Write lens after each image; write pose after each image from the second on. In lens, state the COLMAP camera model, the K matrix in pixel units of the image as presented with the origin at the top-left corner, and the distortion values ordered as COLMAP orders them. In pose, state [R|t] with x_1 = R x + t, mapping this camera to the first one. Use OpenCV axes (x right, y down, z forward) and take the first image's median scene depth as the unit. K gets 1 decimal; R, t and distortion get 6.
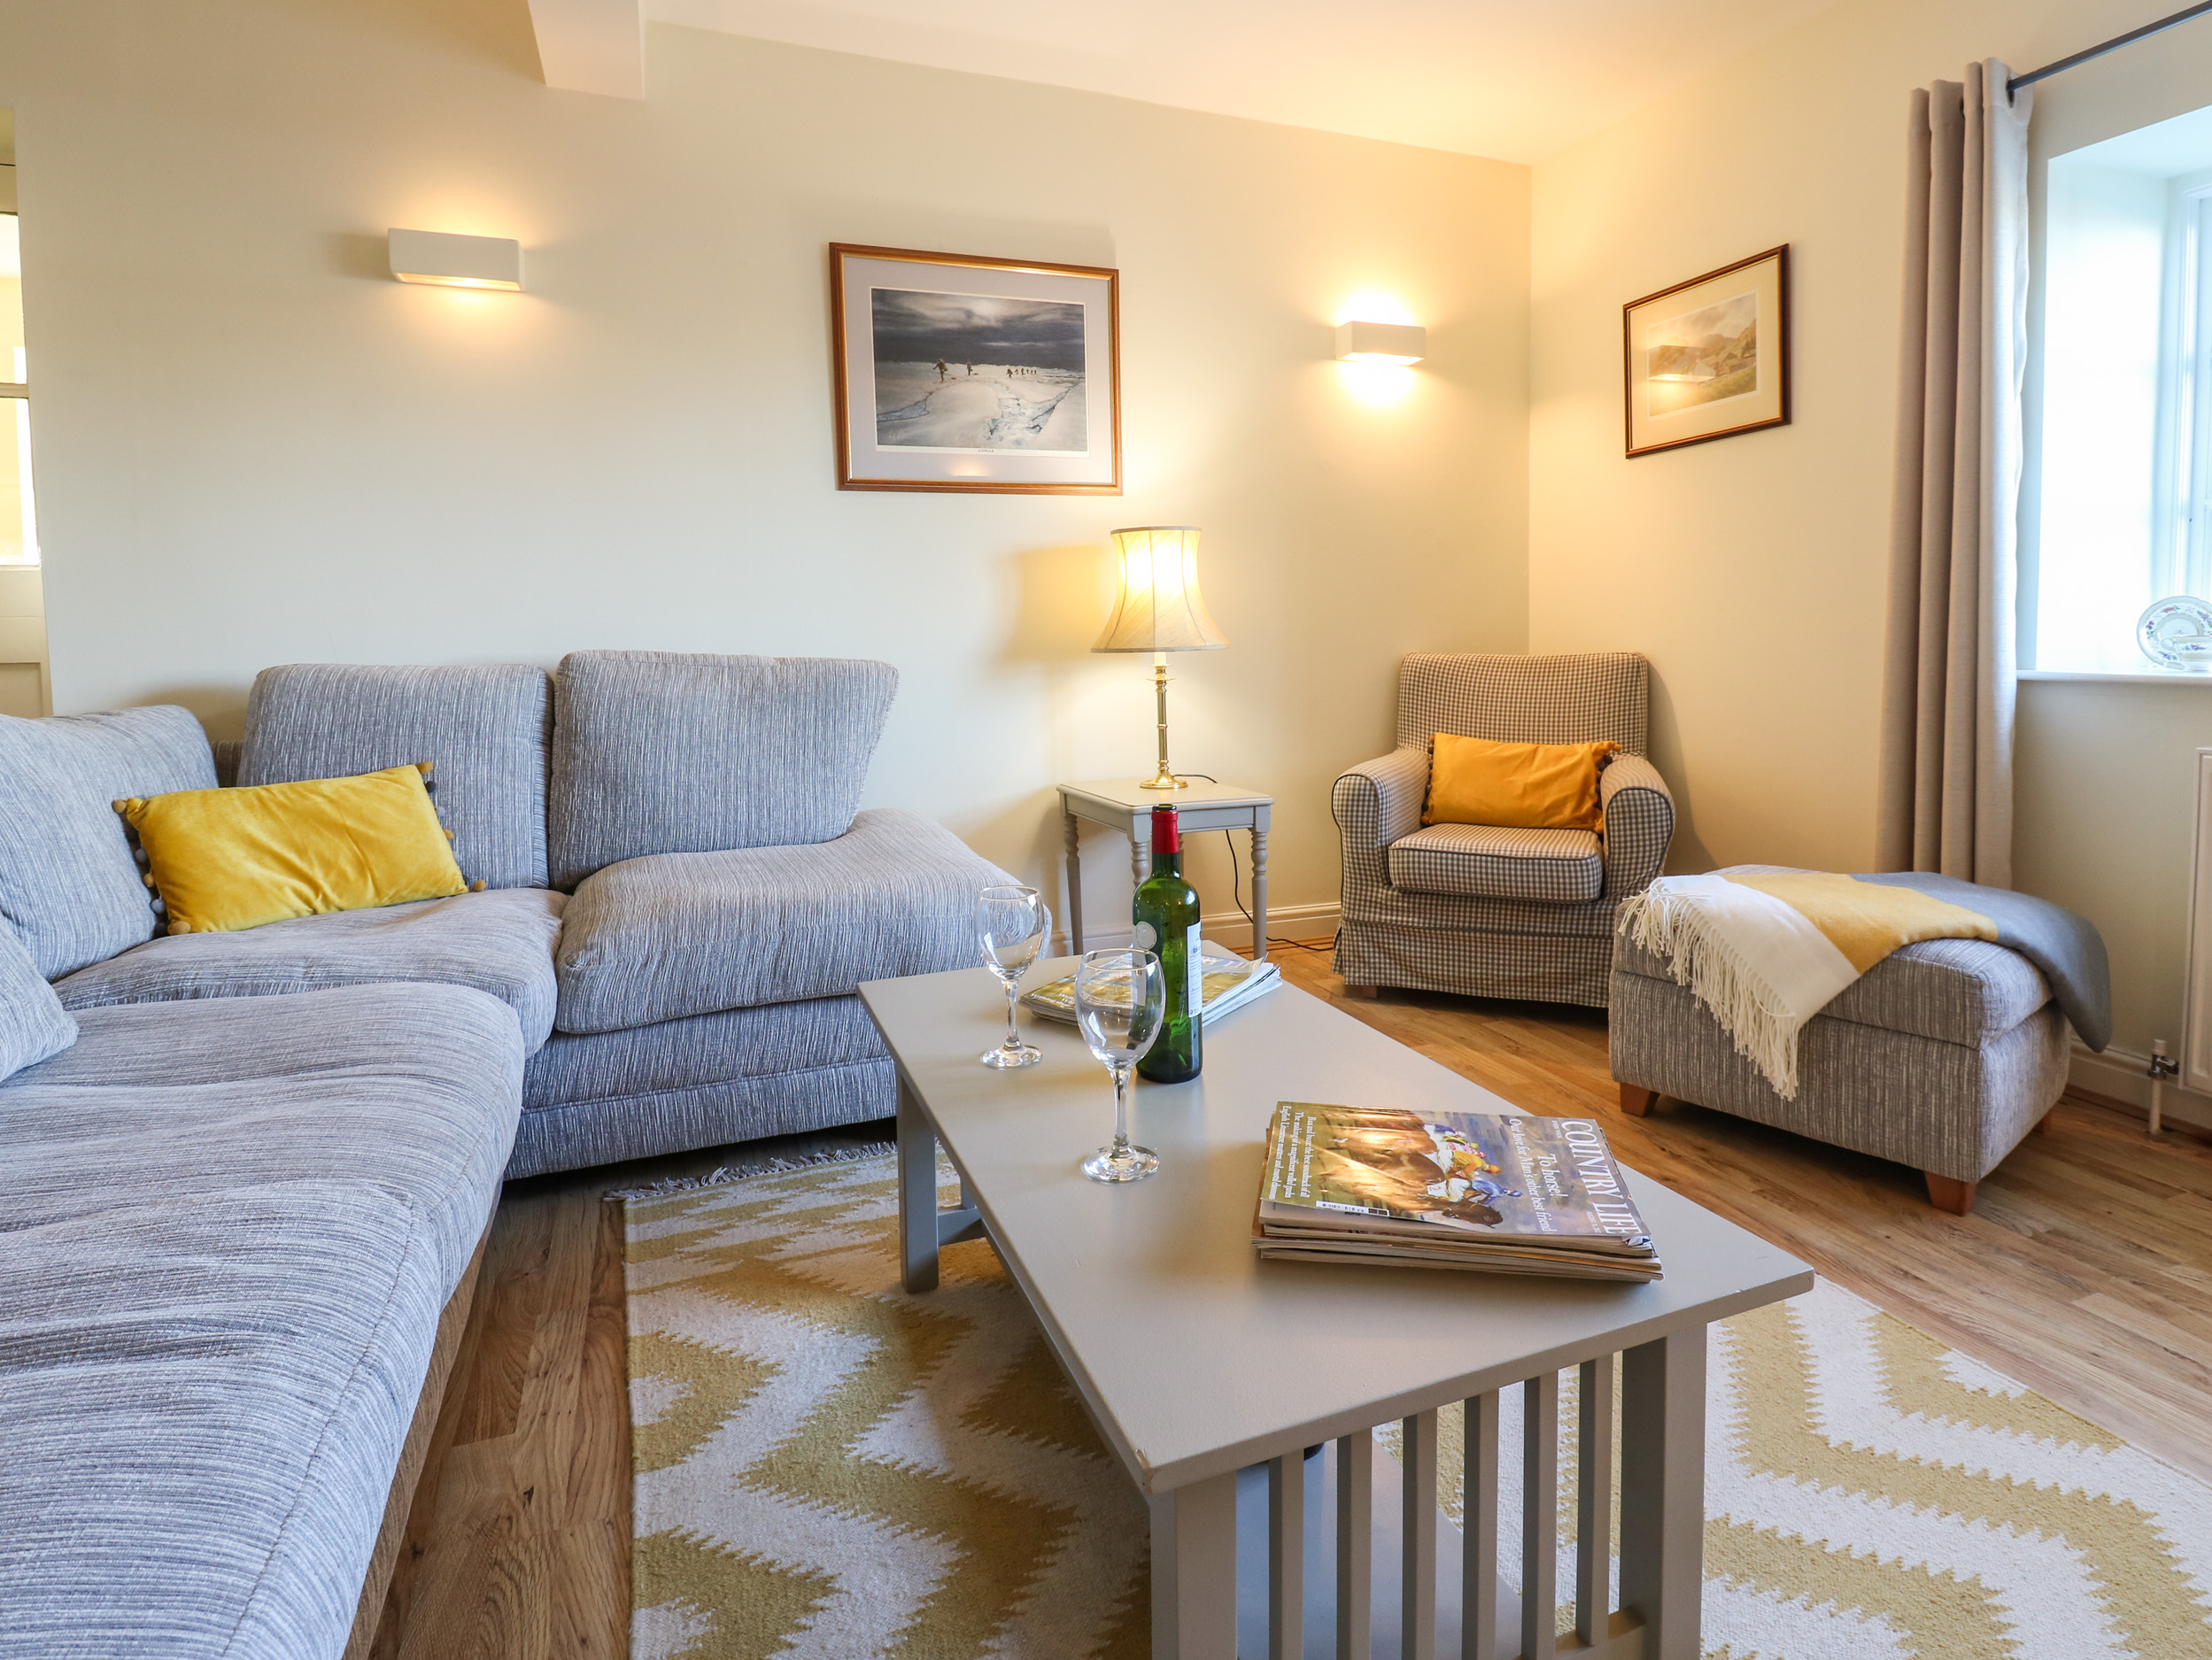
lens RADIAL K [[1178.1, 0, 1135.6], [0, 1178.1, 724.6], [0, 0, 1]] dist [0.018416, -0.017298]
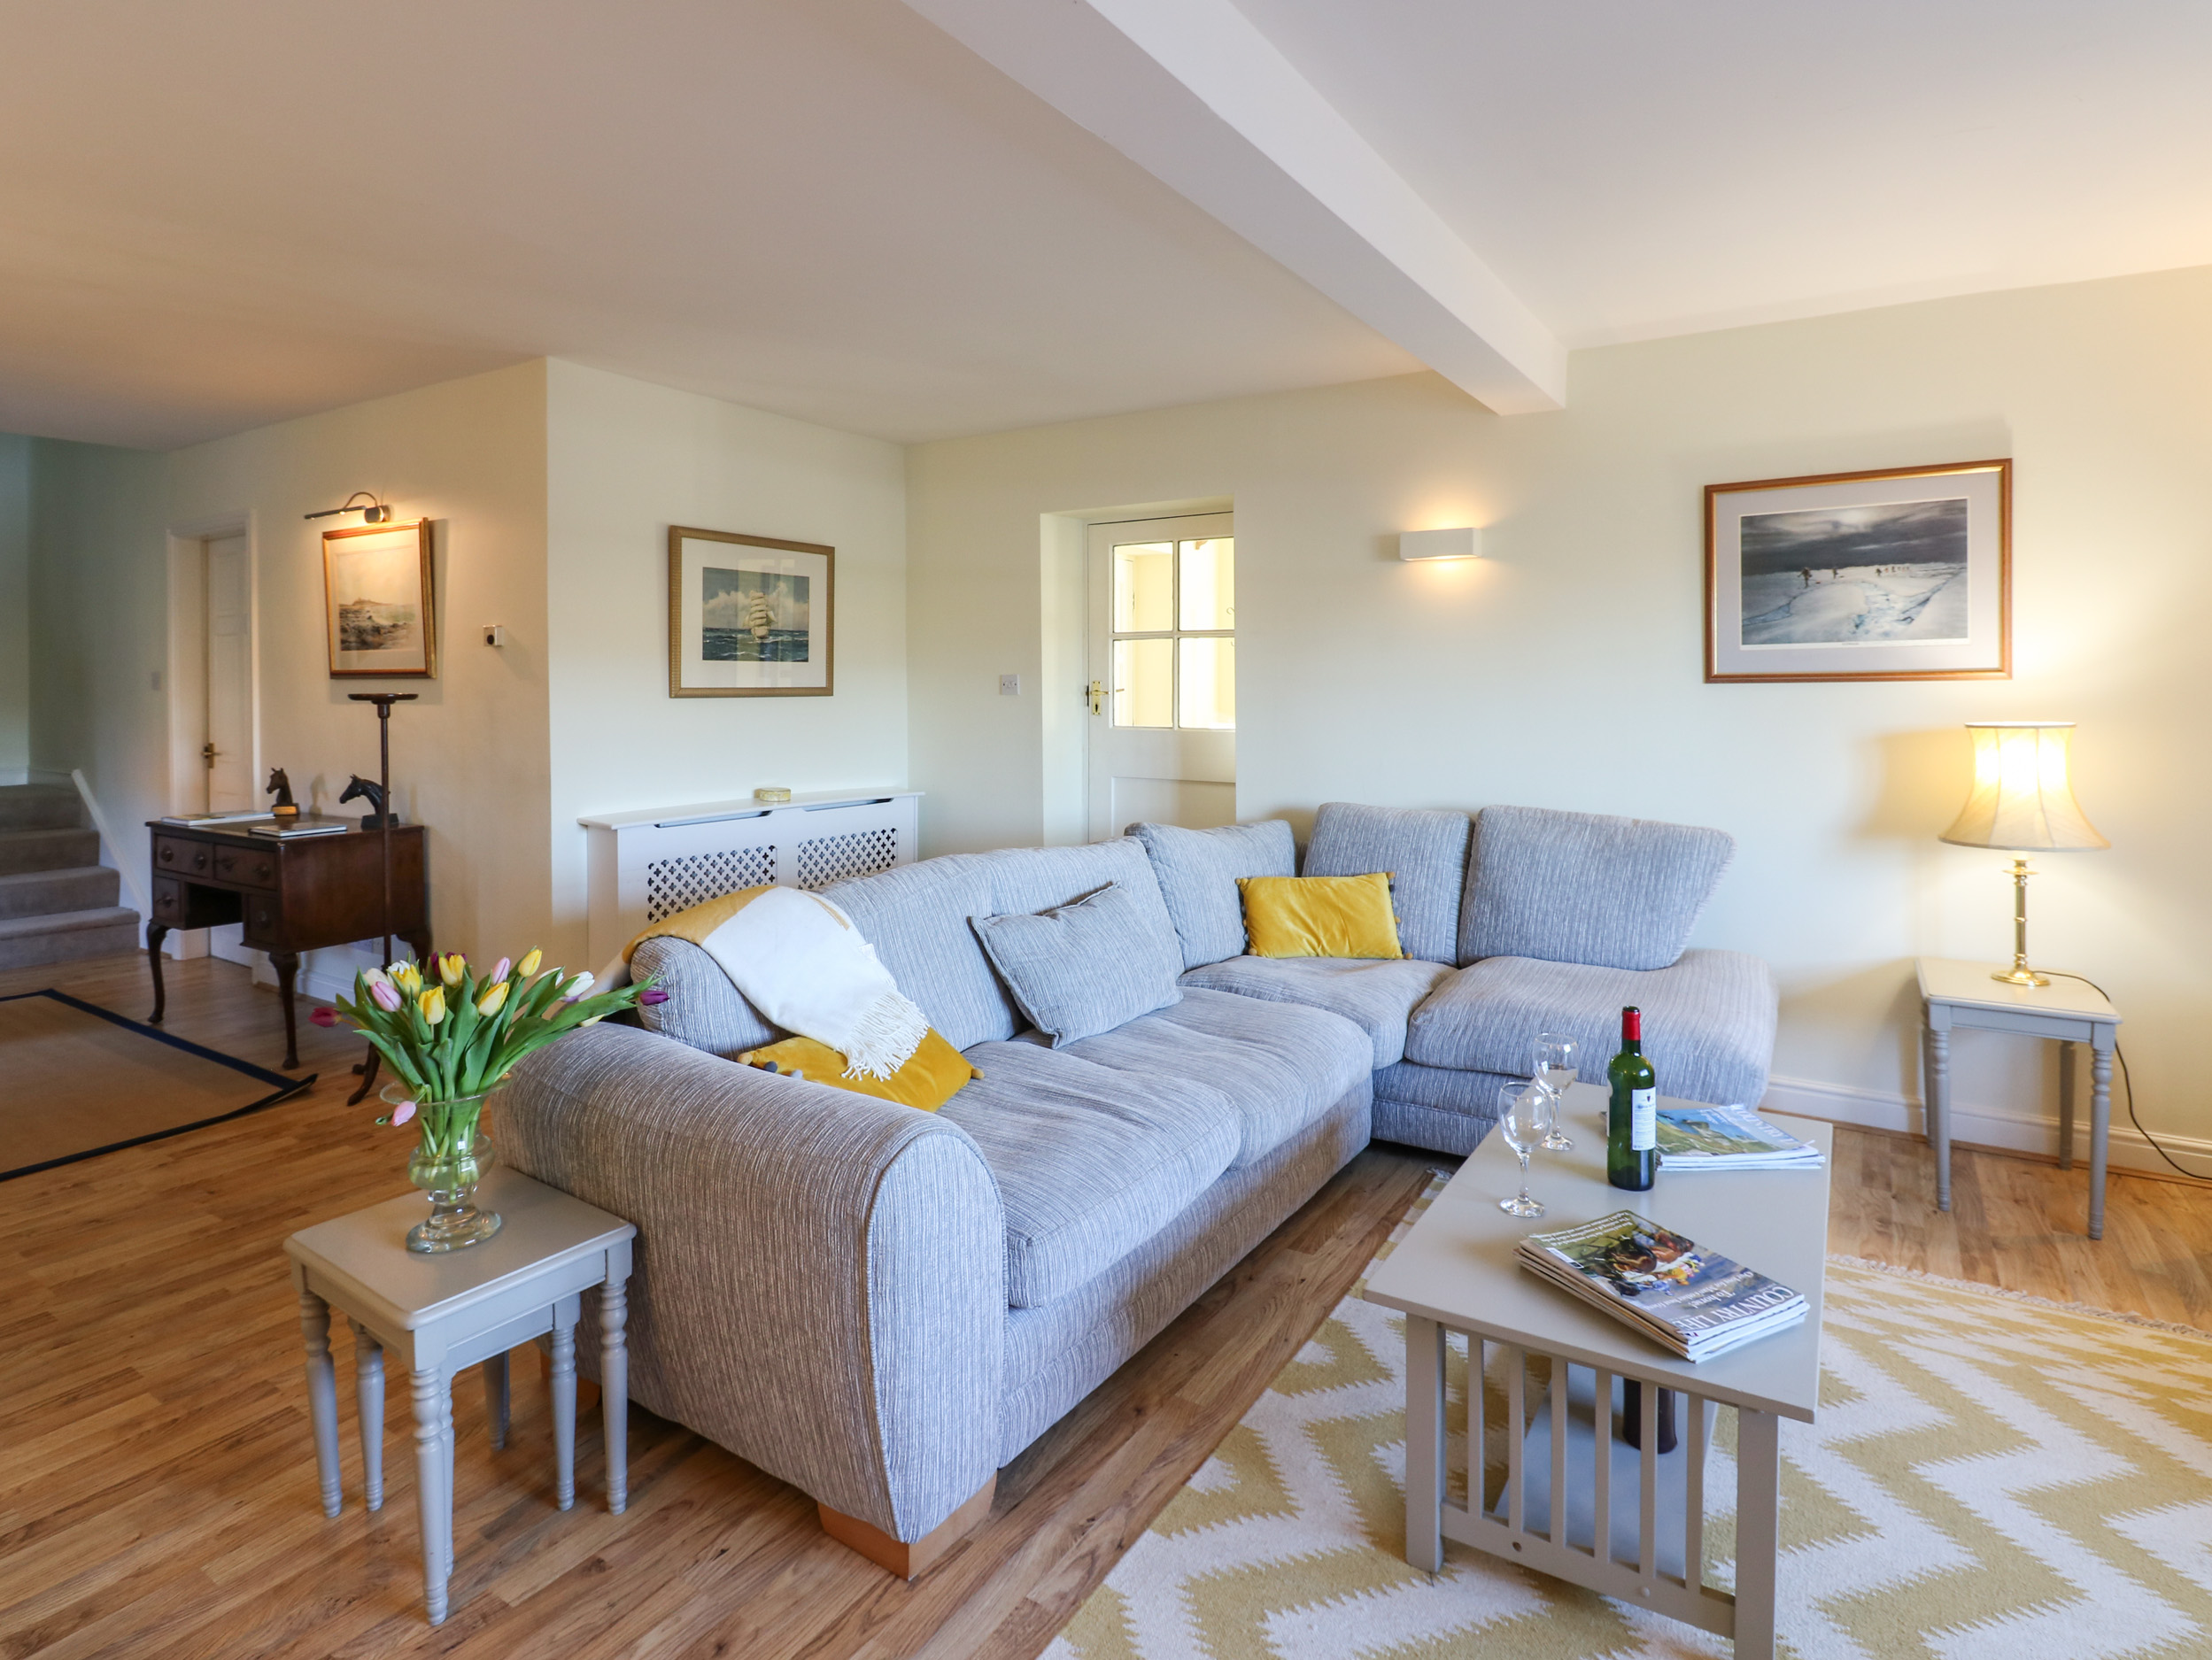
lens RADIAL K [[1189.5, 0, 1116.4], [0, 1189.5, 802.5], [0, 0, 1]] dist [-0.000122, -0.014575]
pose [[0.589106, 0.086624, -0.803400, 0.423156], [-0.066632, 0.996059, 0.058538, -0.120890], [0.805304, 0.019047, 0.592556, -0.223284]]
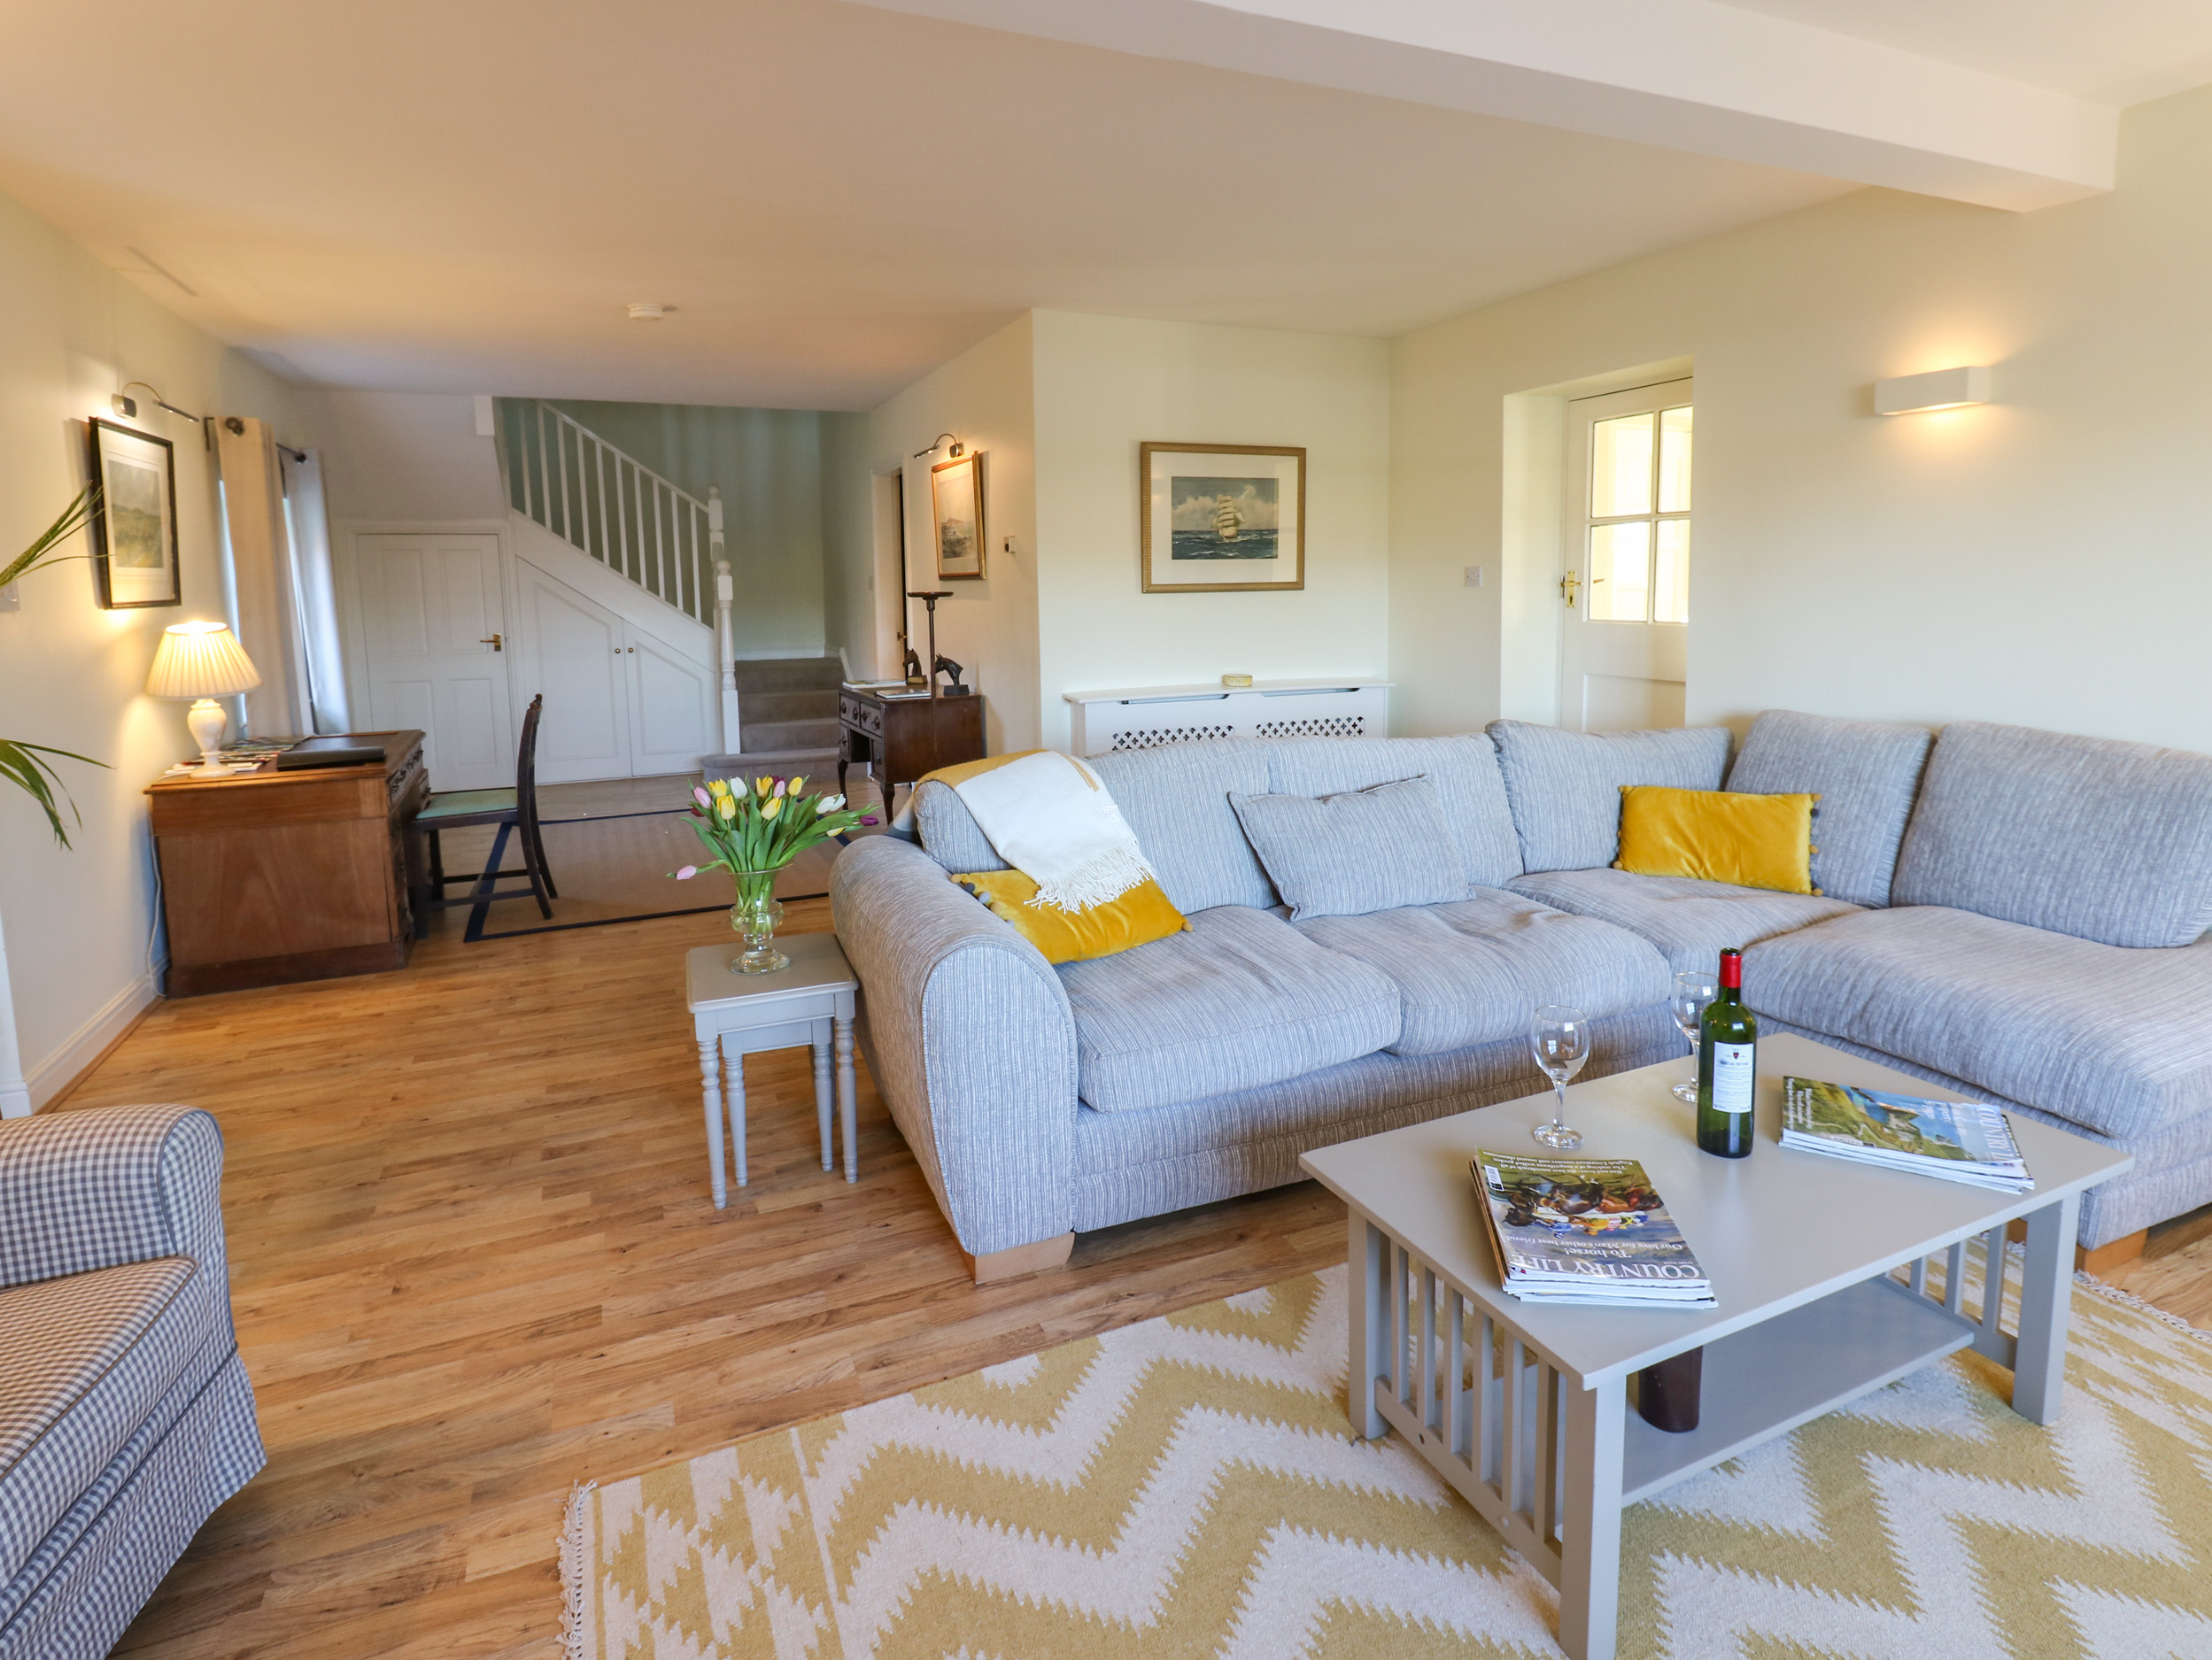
lens RADIAL K [[1155.7, 0, 1104.5], [0, 1155.7, 807.2], [0, 0, 1]] dist [0.001081, -0.007774]
pose [[0.038200, 0.196374, -0.979785, 0.617096], [-0.061872, 0.979084, 0.193821, -0.147484], [0.997353, 0.053217, 0.049551, 0.118757]]
